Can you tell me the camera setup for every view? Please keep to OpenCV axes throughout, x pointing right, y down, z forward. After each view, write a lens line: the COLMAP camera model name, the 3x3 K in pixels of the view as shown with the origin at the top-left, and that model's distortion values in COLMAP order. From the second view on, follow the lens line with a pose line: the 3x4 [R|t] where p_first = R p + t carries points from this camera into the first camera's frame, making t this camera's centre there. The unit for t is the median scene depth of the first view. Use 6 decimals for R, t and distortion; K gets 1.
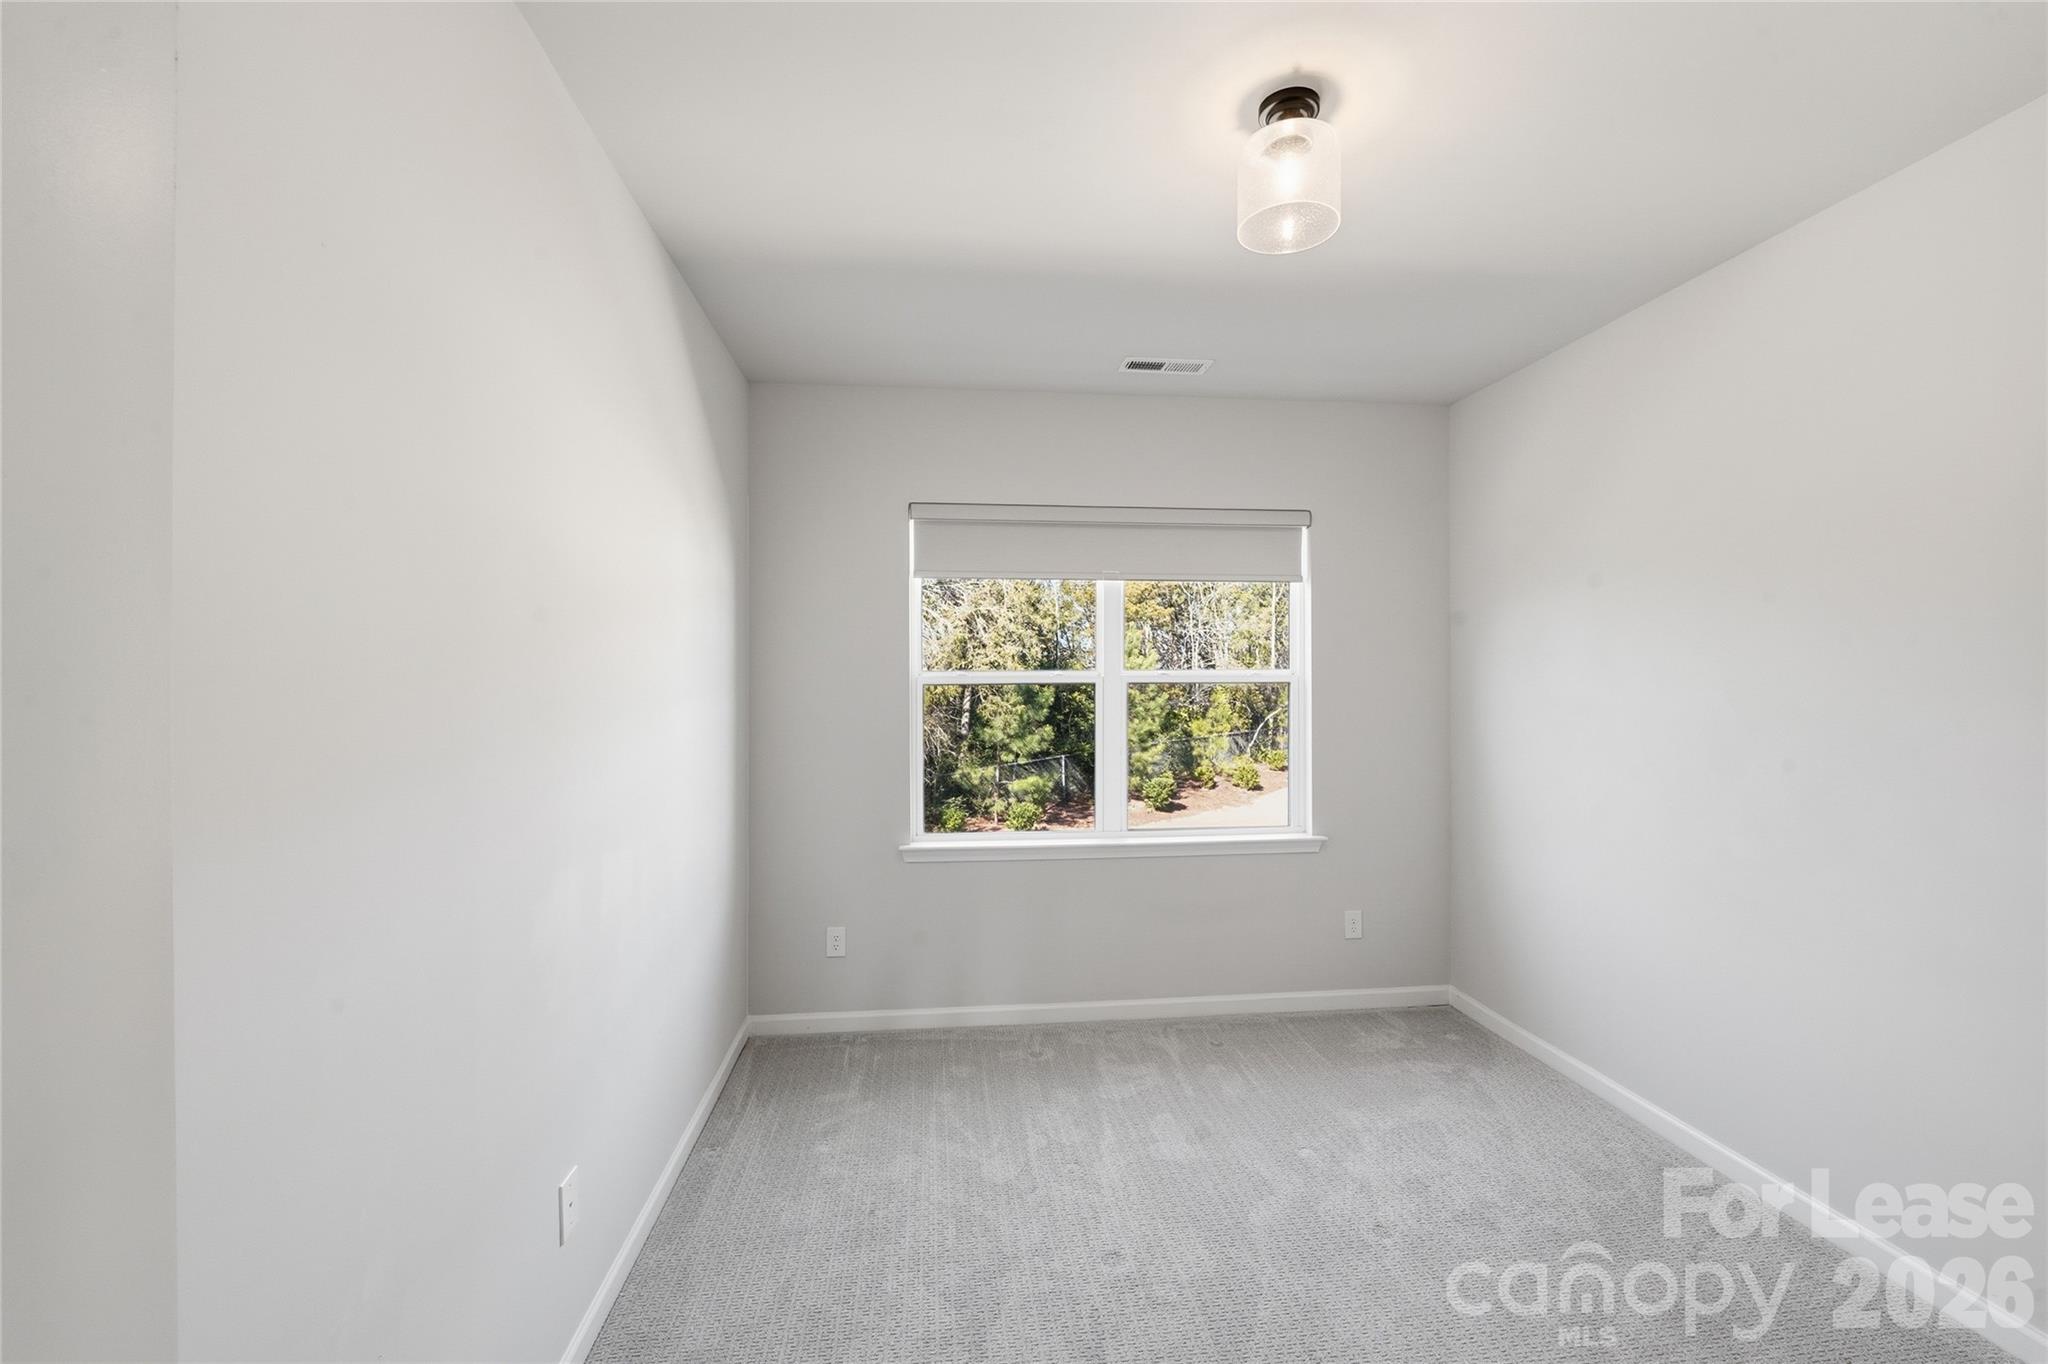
lens RADIAL K [[852.4, 0, 1019.2], [0, 852.4, 679.8], [0, 0, 1]] dist [-0.003594, -0.000925]
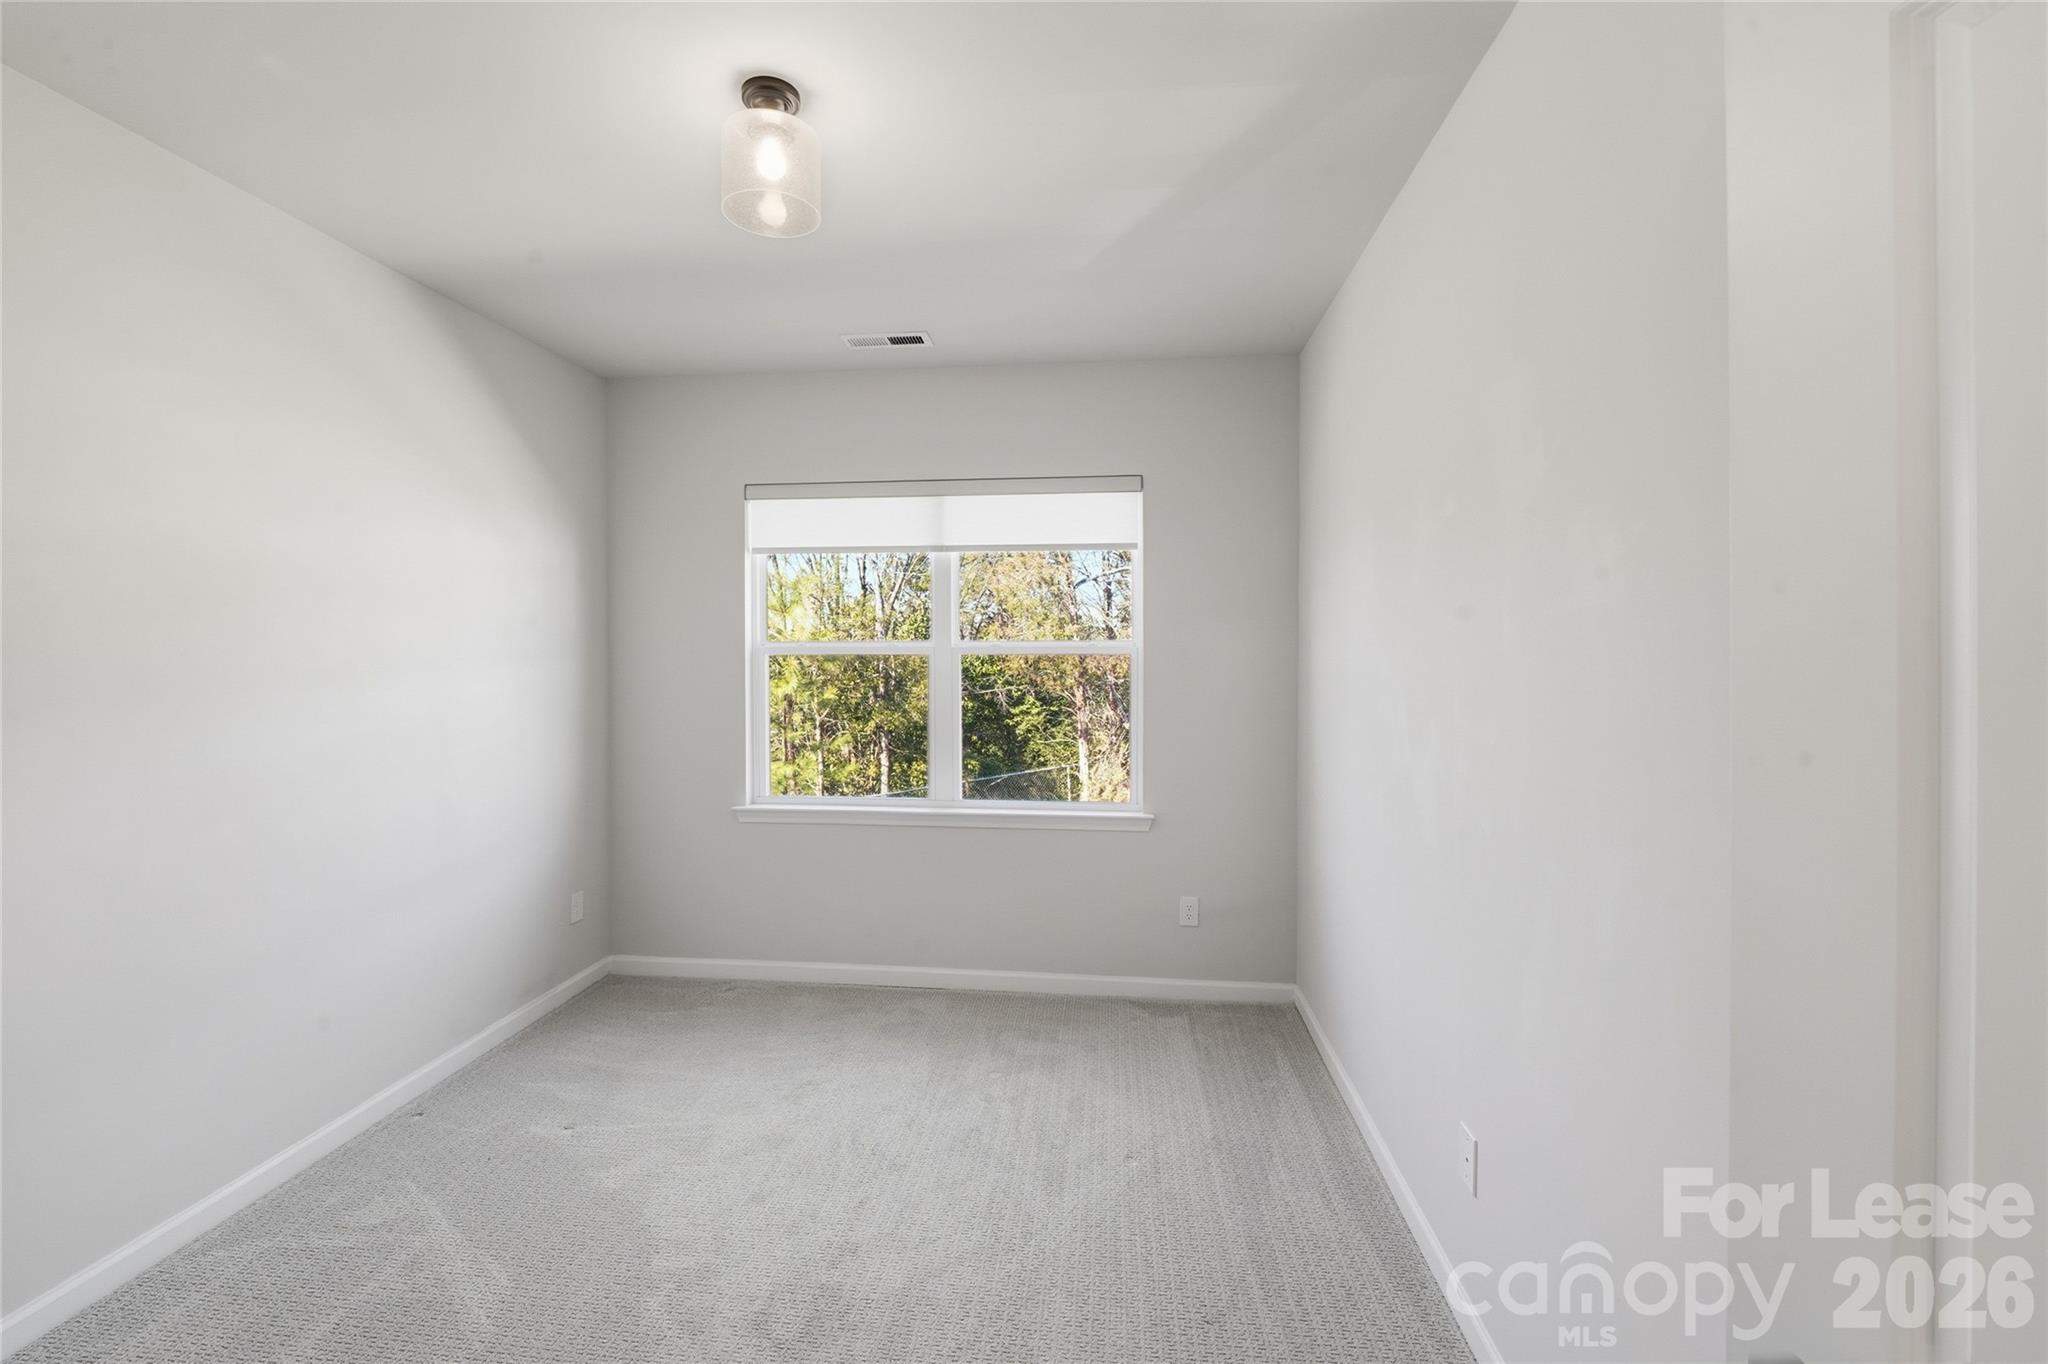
lens RADIAL K [[851.4, 0, 1023.8], [0, 851.4, 648.2], [0, 0, 1]] dist [-0.008911, -0.000270]
pose [[0.976514, 0.003785, -0.215421, 0.433202], [-0.004194, 0.999990, -0.001441, -0.002173], [0.215414, 0.002311, 0.976520, 0.039225]]
